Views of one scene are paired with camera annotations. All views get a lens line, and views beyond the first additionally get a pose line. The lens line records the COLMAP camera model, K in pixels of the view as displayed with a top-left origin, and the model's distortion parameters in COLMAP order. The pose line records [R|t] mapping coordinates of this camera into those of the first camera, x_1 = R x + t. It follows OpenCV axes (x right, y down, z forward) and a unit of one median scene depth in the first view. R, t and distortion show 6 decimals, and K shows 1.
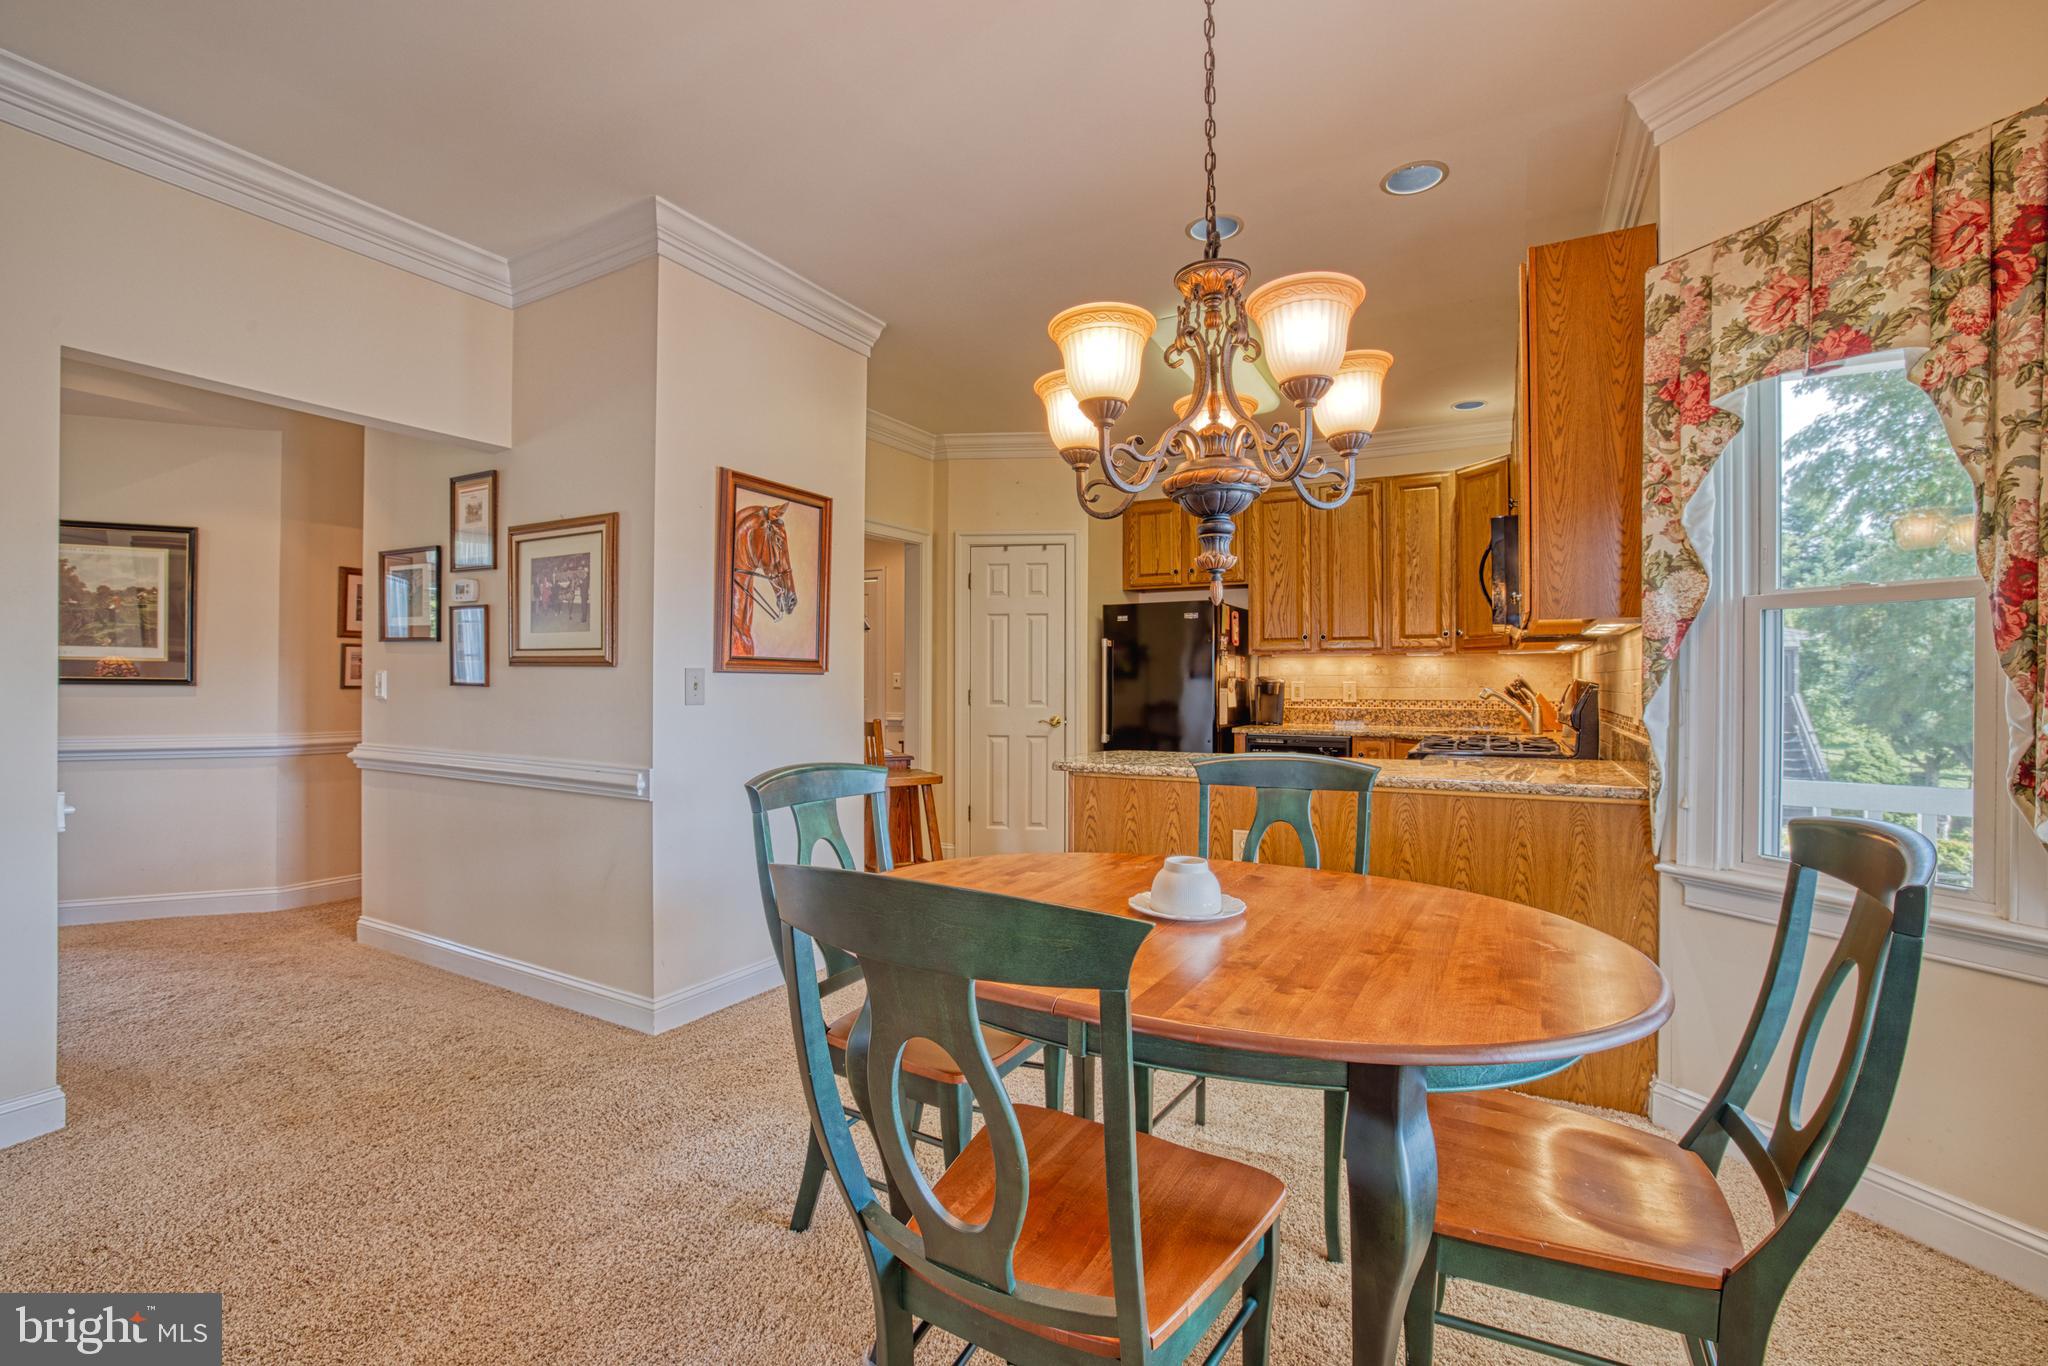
lens RADIAL K [[881.4, 0, 1018.8], [0, 881.4, 676.2], [0, 0, 1]] dist [-0.039765, 0.011953]
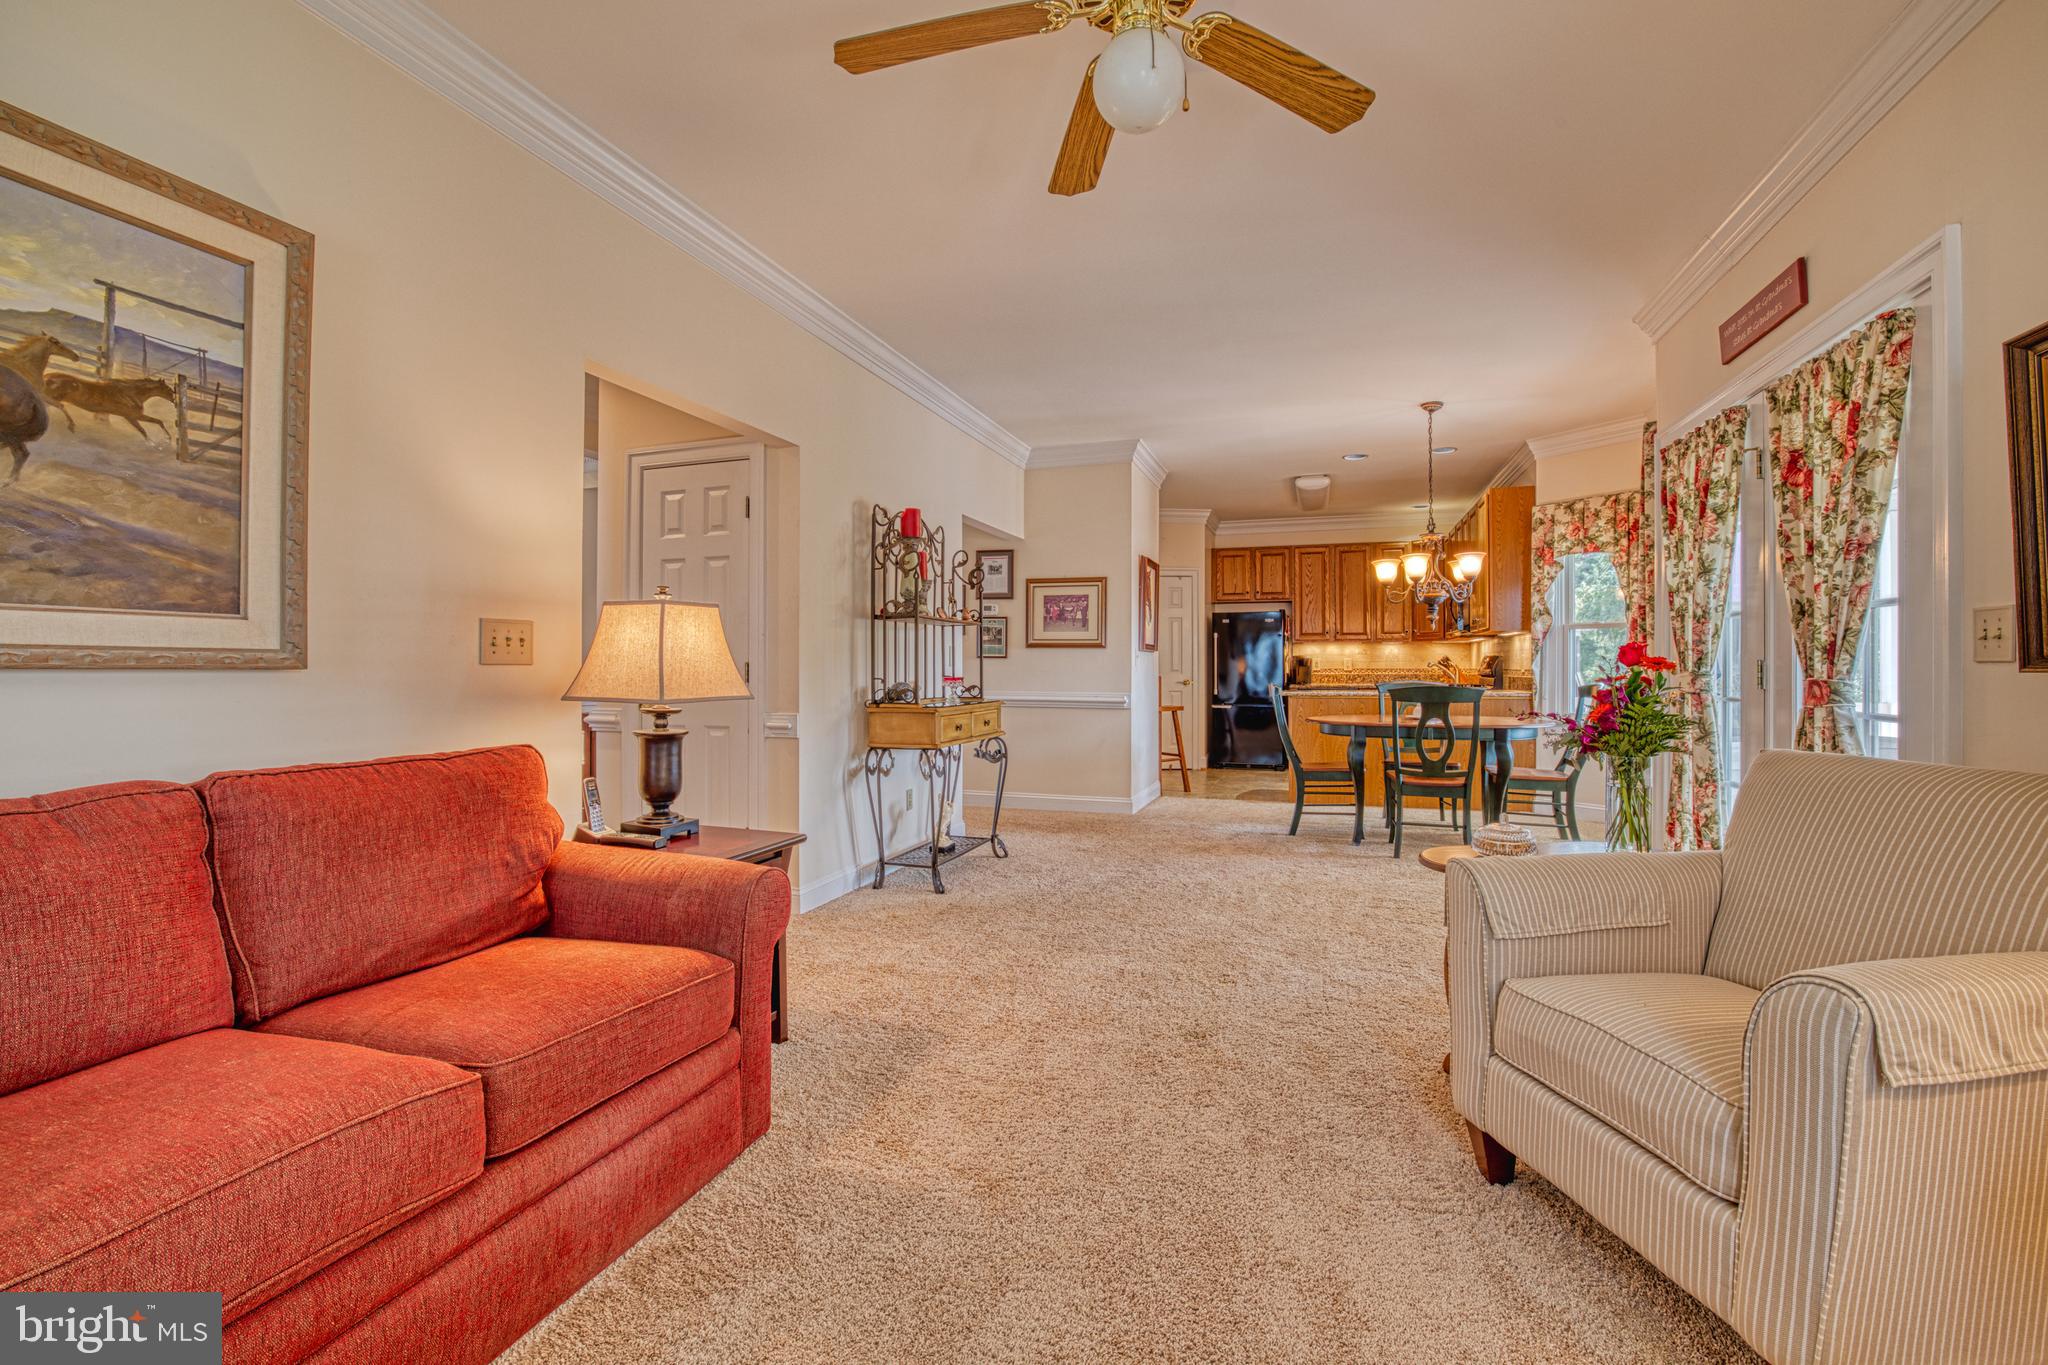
lens RADIAL K [[881.4, 0, 1029.4], [0, 881.4, 662.7], [0, 0, 1]] dist [-0.039765, 0.011953]
pose [[0.985209, -0.001124, 0.171355, -0.613738], [0.000916, 0.999999, 0.001289, 0.013483], [-0.171356, -0.001113, 0.985209, -0.676397]]
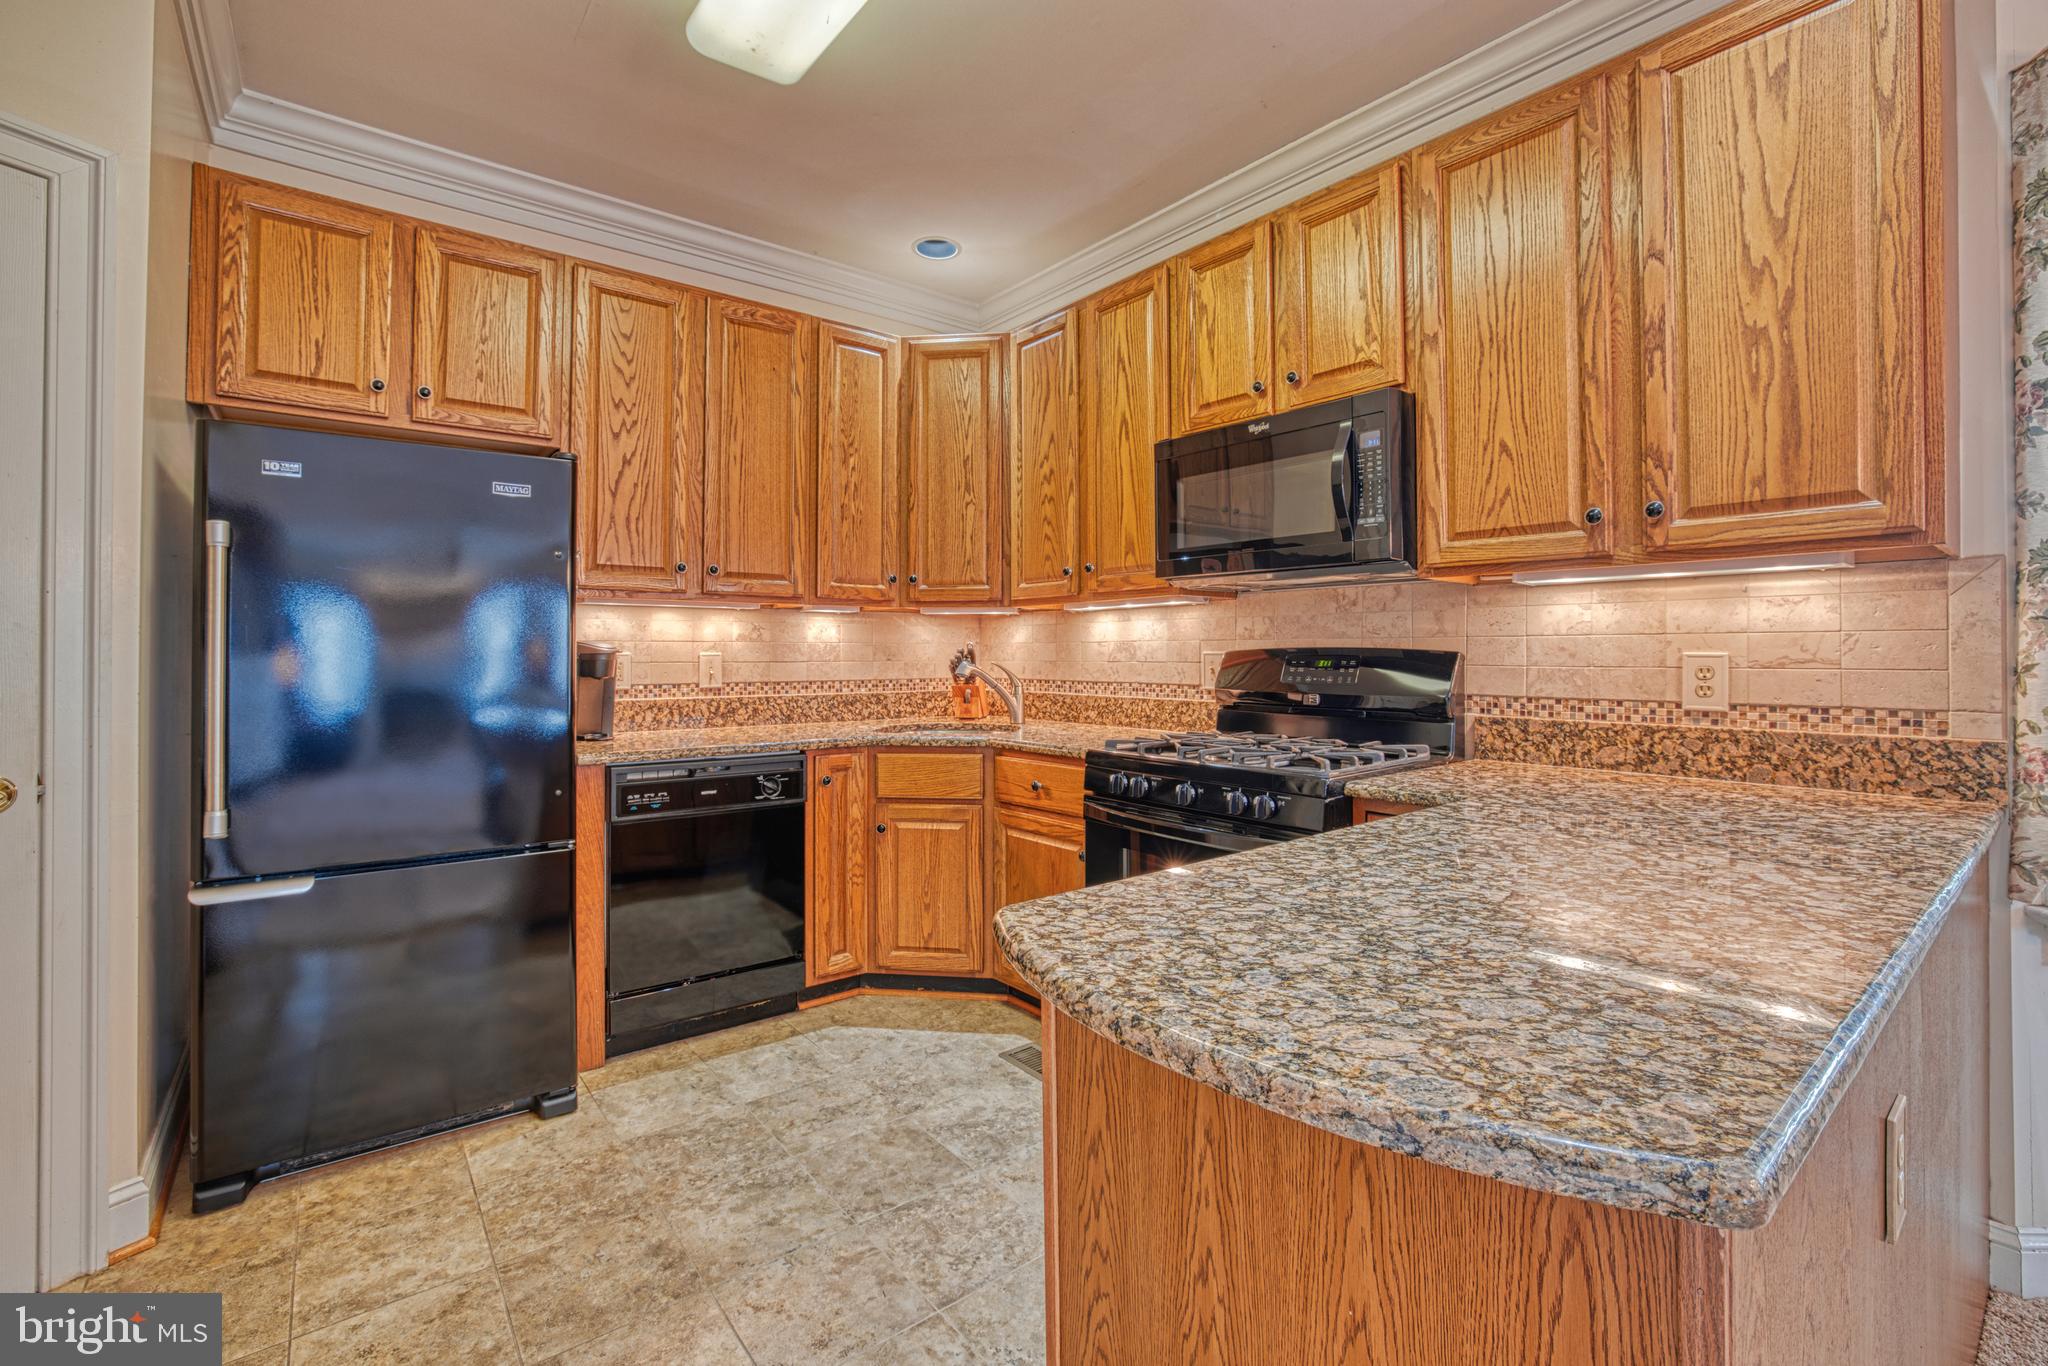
lens RADIAL K [[881.4, 0, 991.9], [0, 881.4, 642.7], [0, 0, 1]] dist [-0.039765, 0.011953]
pose [[0.405816, 0.011202, 0.913886, -0.089657], [-0.006513, 0.999935, -0.009365, 0.004888], [-0.913932, -0.002151, 0.405862, 0.682156]]
